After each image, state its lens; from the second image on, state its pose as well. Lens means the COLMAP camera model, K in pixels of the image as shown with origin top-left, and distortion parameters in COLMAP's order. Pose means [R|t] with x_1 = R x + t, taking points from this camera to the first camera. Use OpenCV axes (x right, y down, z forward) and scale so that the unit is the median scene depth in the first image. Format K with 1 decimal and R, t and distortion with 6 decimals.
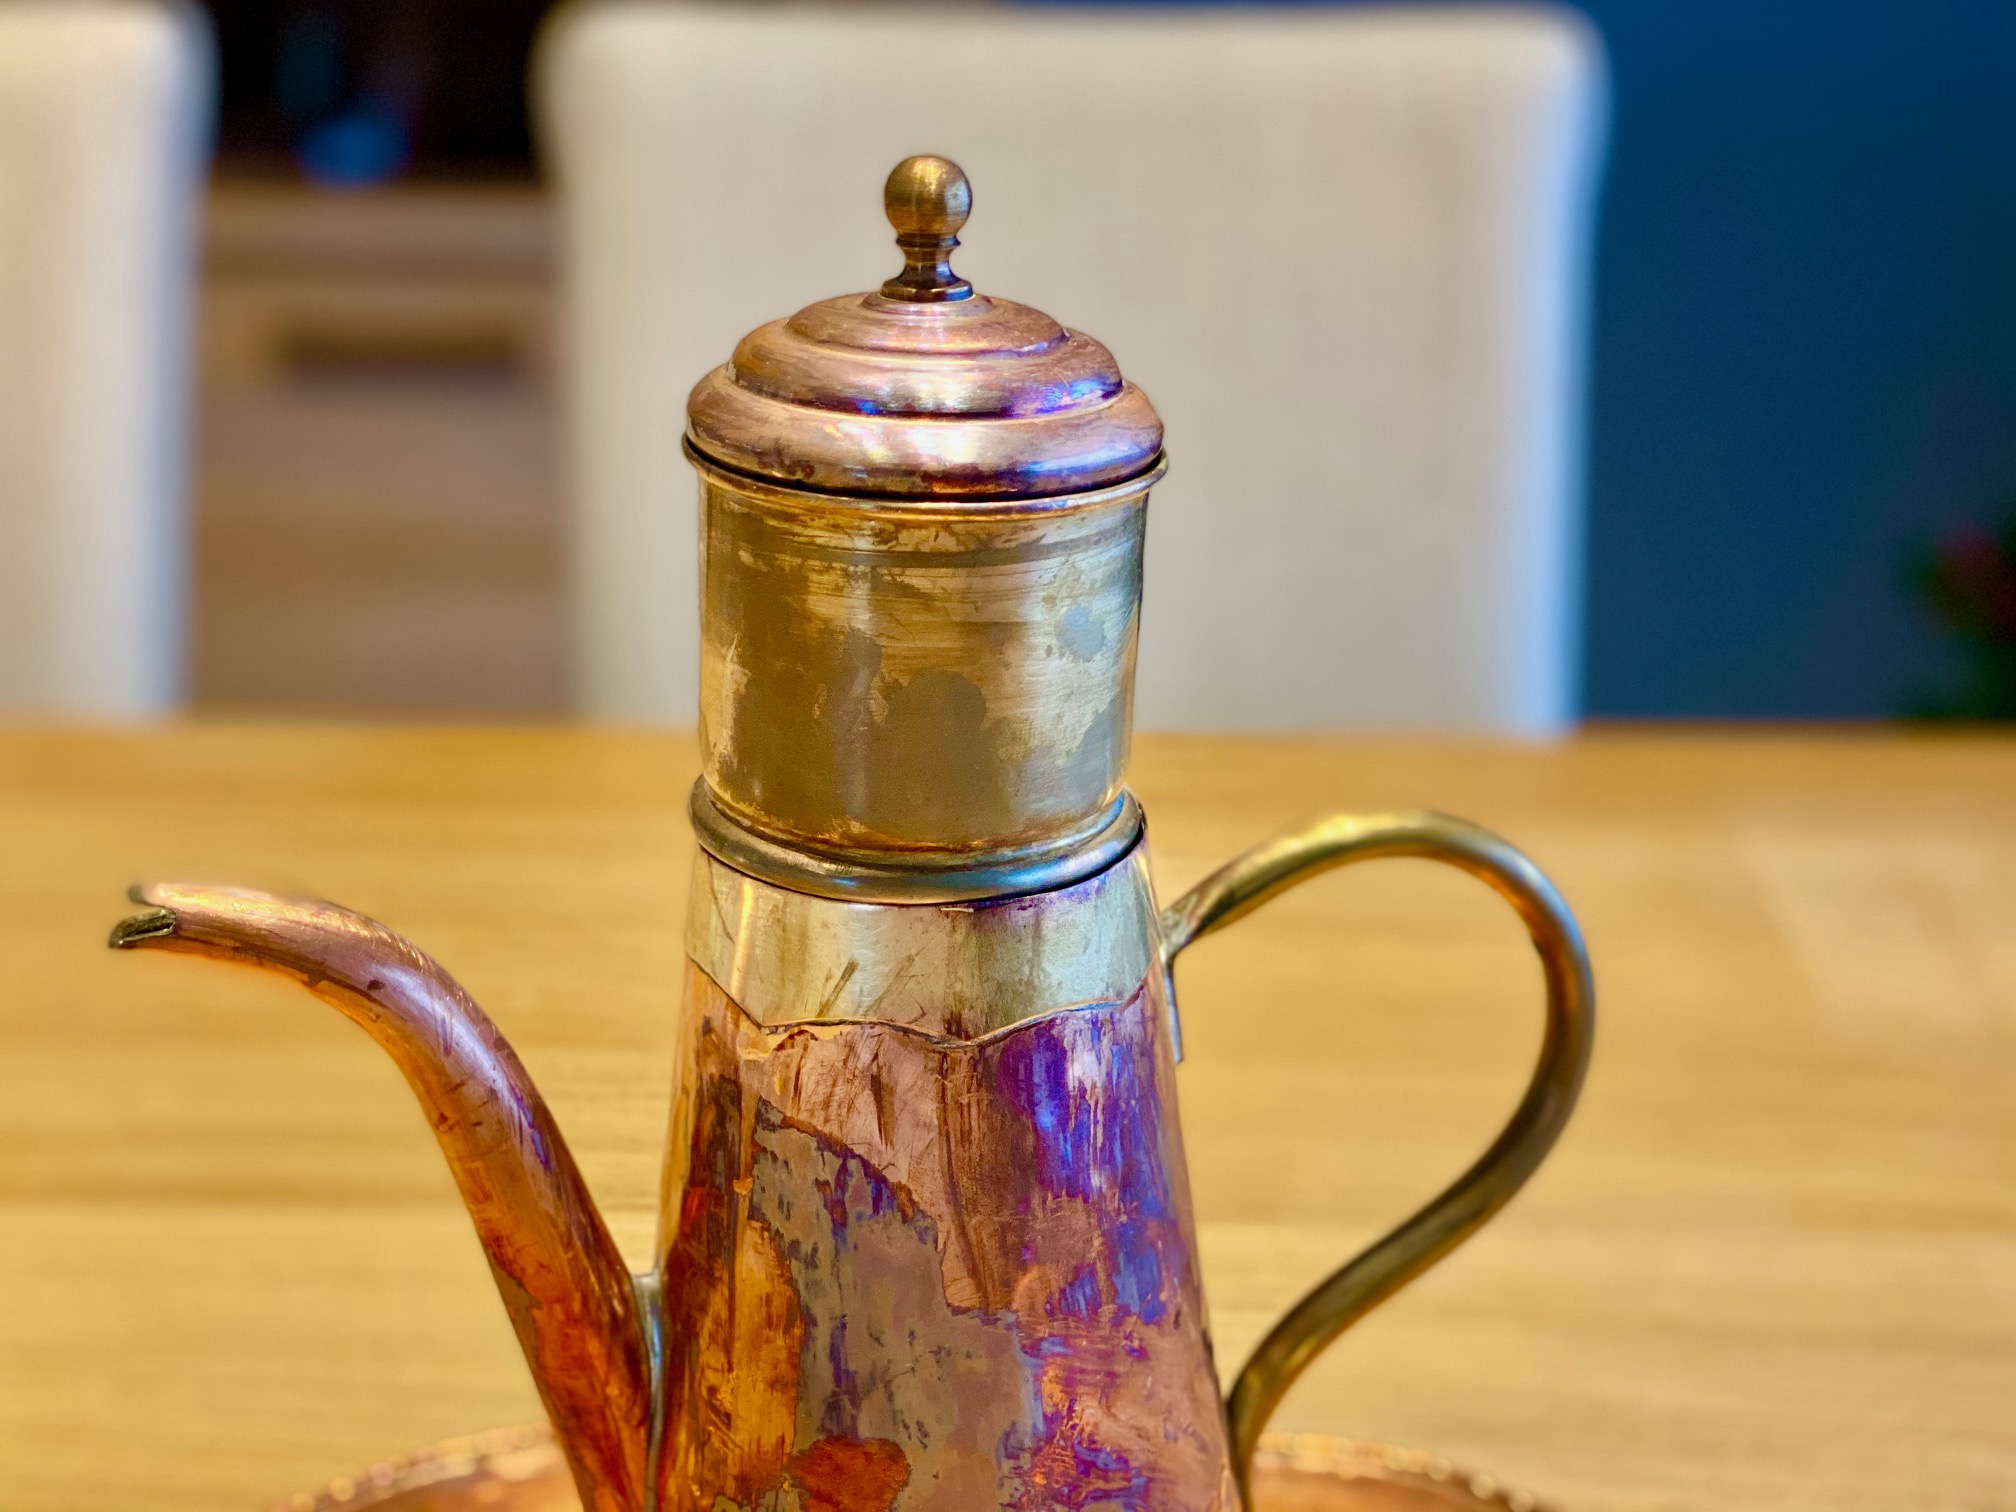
lens RADIAL K [[3083.4, 0, 1008.0], [0, 3083.4, 756.0], [0, 0, 1]] dist [0.065843, 0.031501]
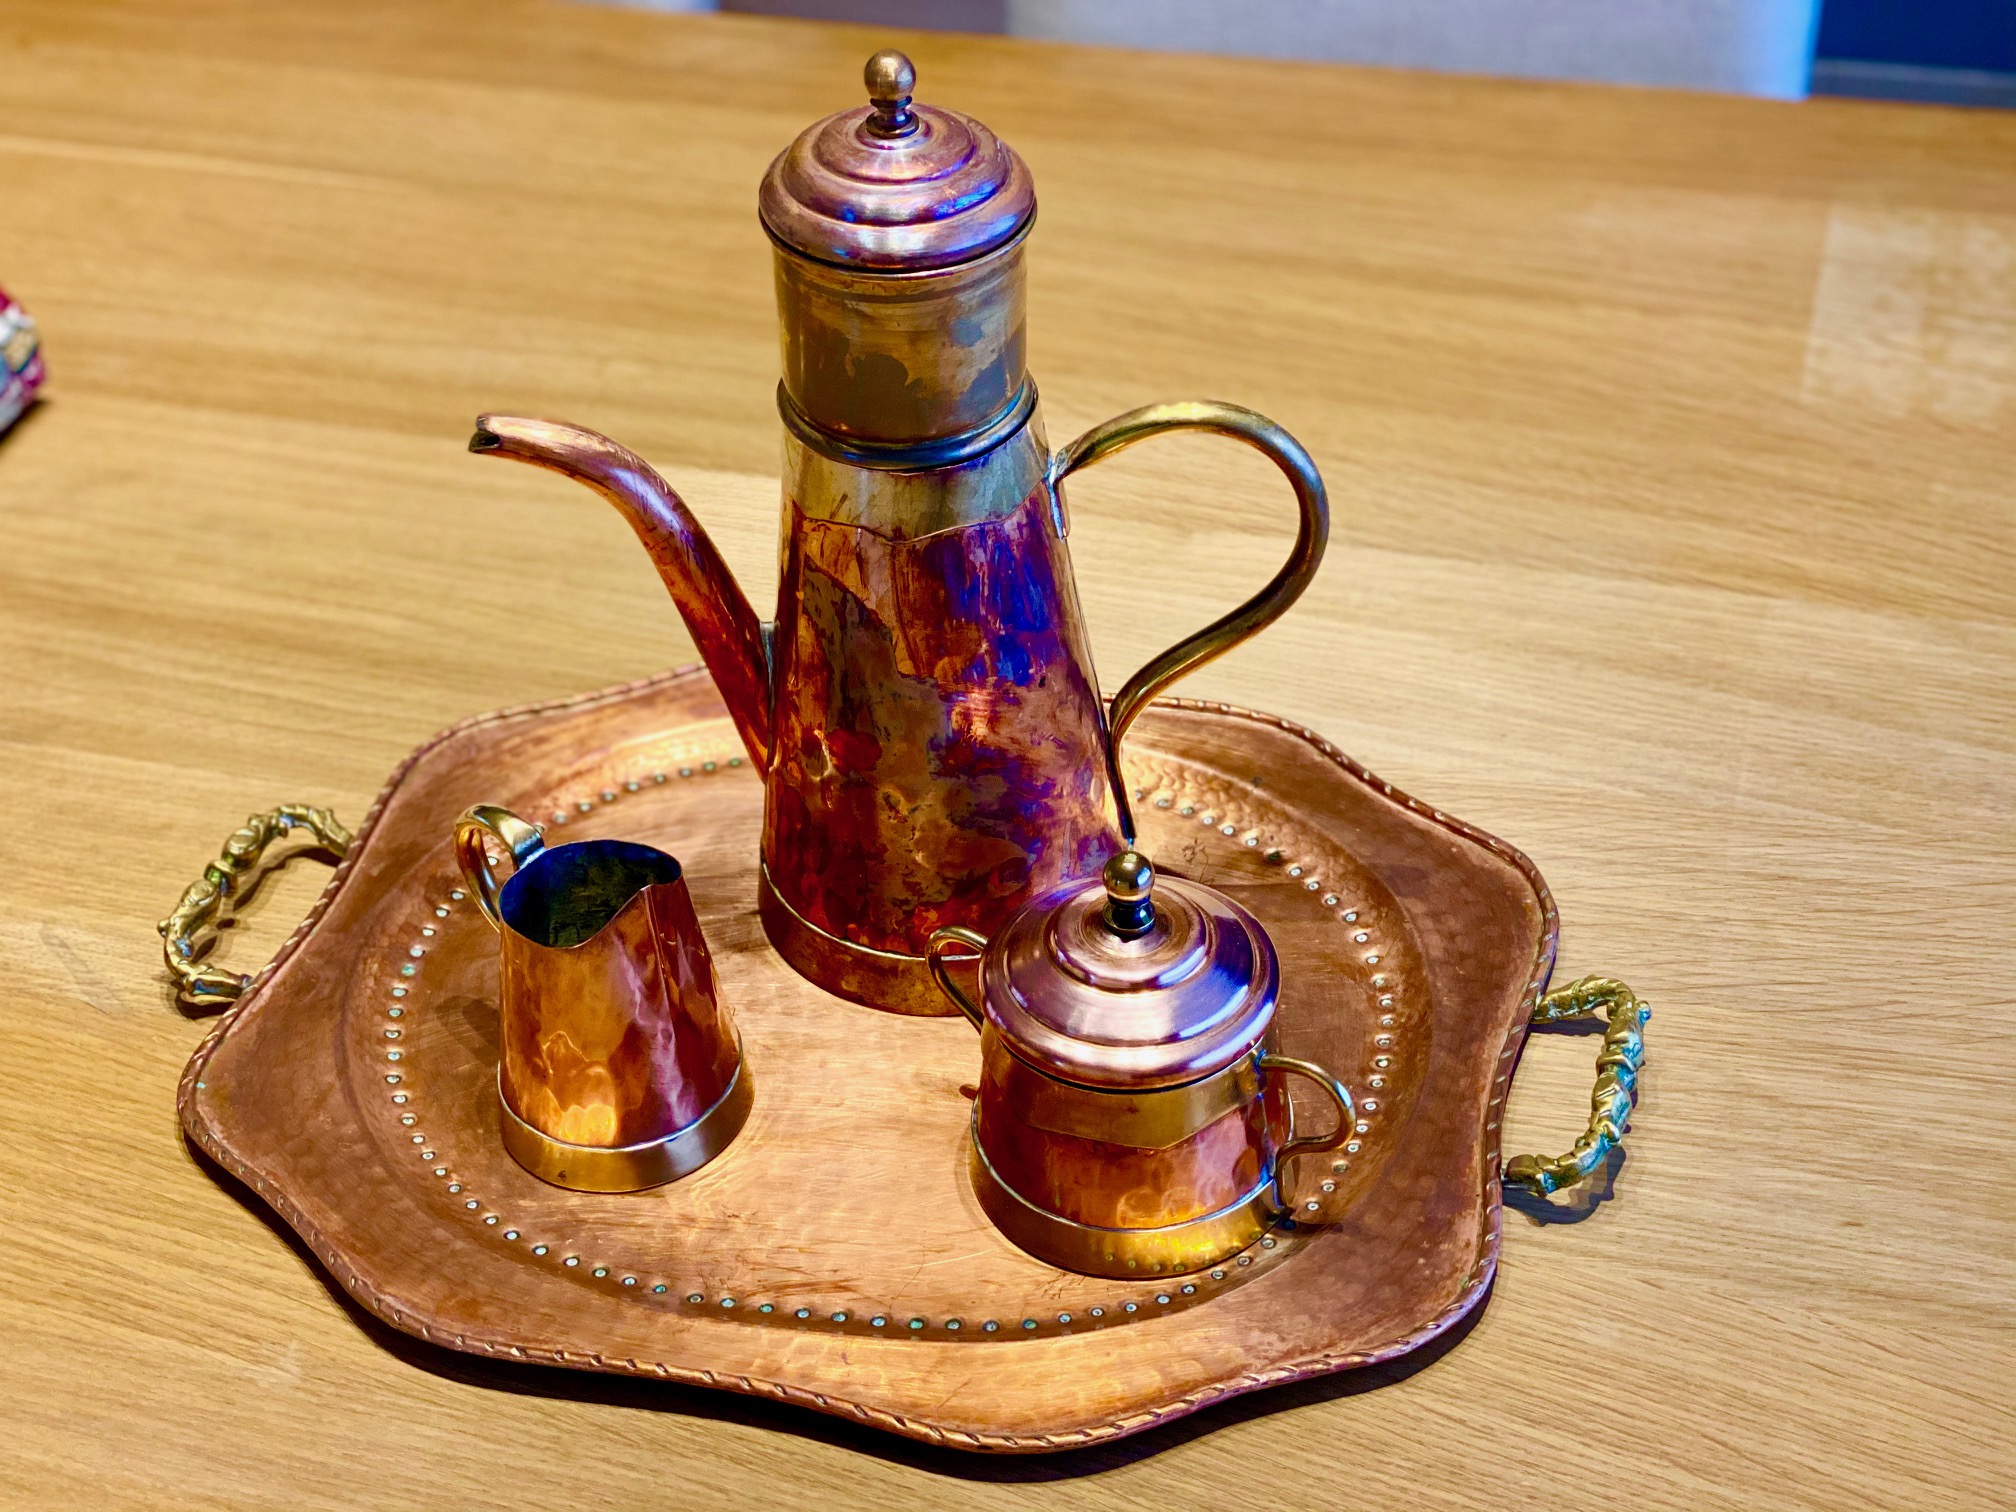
lens RADIAL K [[3058.5, 0, 1008.0], [0, 3058.5, 756.0], [0, 0, 1]] dist [-0.017005, 0.016747]
pose [[0.969441, 0.114439, -0.216996, 0.446327], [-0.032374, 0.936473, 0.349242, -0.416802], [0.243178, -0.331545, 0.911561, -0.671776]]
